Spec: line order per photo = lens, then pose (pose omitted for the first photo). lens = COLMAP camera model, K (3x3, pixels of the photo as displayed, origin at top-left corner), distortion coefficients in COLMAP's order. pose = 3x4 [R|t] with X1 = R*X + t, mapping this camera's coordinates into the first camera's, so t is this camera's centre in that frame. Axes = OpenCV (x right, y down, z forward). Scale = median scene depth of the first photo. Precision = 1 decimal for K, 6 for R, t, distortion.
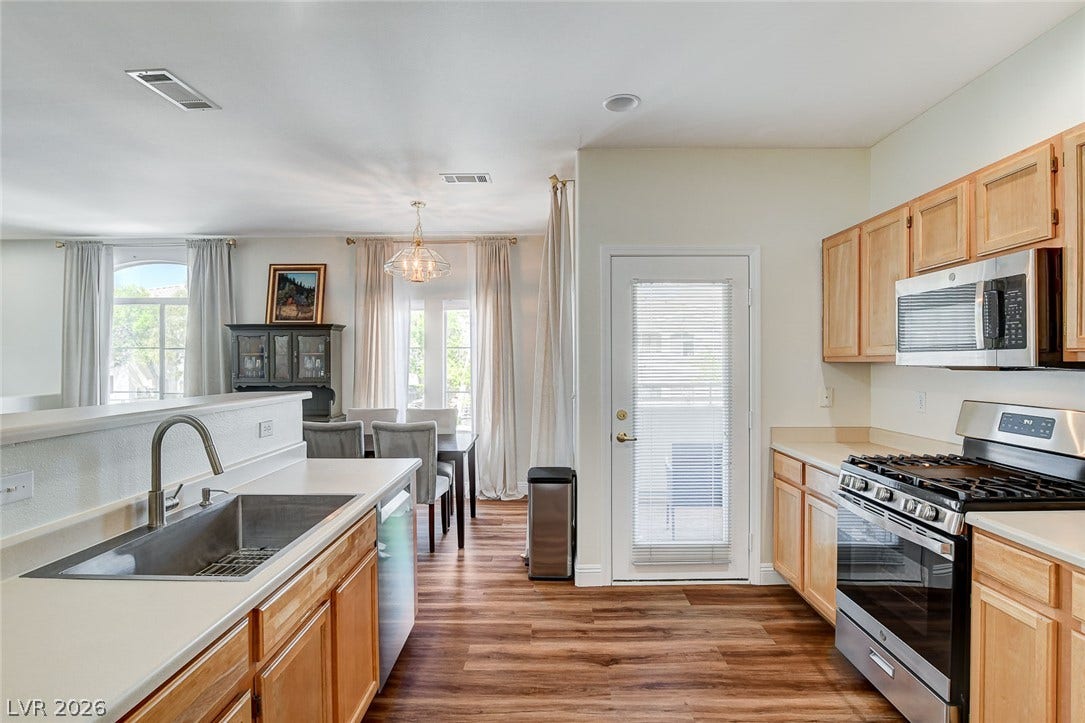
lens RADIAL K [[552.3, 0, 538.4], [0, 552.3, 363.9], [0, 0, 1]] dist [-0.027451, 0.006897]
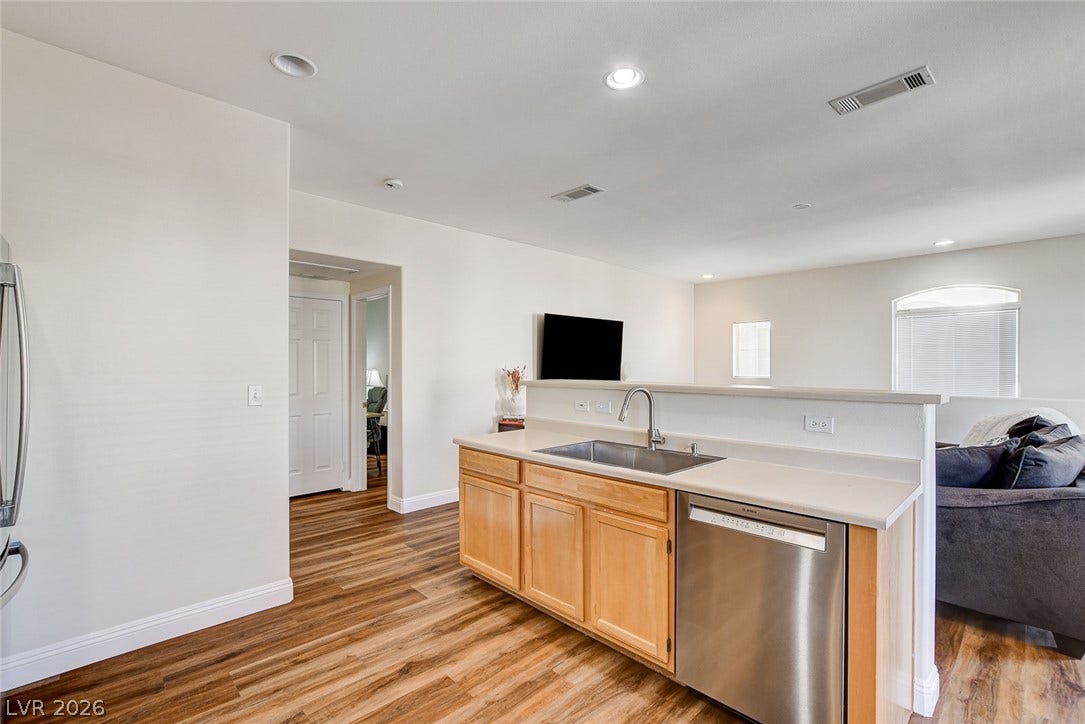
lens RADIAL K [[492.8, 0, 547.1], [0, 492.8, 361.0], [0, 0, 1]] dist [-0.009783, -0.002091]
pose [[-0.696885, -0.004499, -0.717169, 0.341482], [-0.002803, 0.999990, -0.003550, 0.008352], [0.717178, -0.000464, -0.696890, 0.930725]]
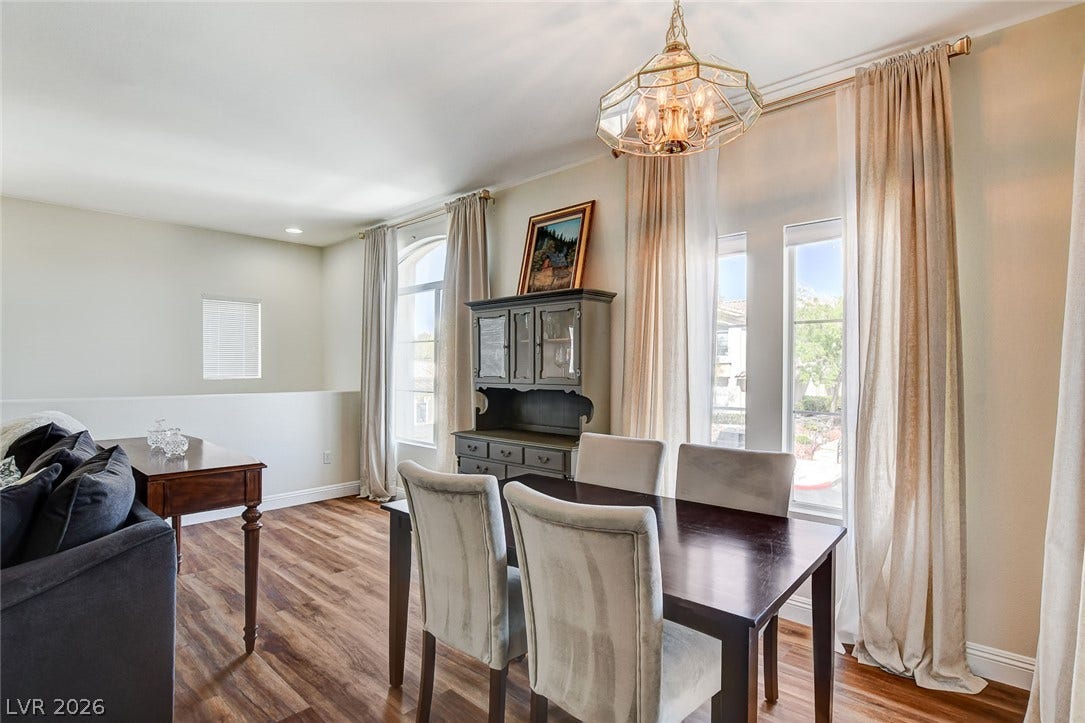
lens RADIAL K [[539.7, 0, 535.7], [0, 539.7, 369.8], [0, 0, 1]] dist [-0.036809, 0.002551]
pose [[0.748539, 0.006890, -0.663055, -0.037770], [-0.011403, 0.999932, -0.002482, 0.030032], [0.662993, 0.009419, 0.748567, 0.855477]]
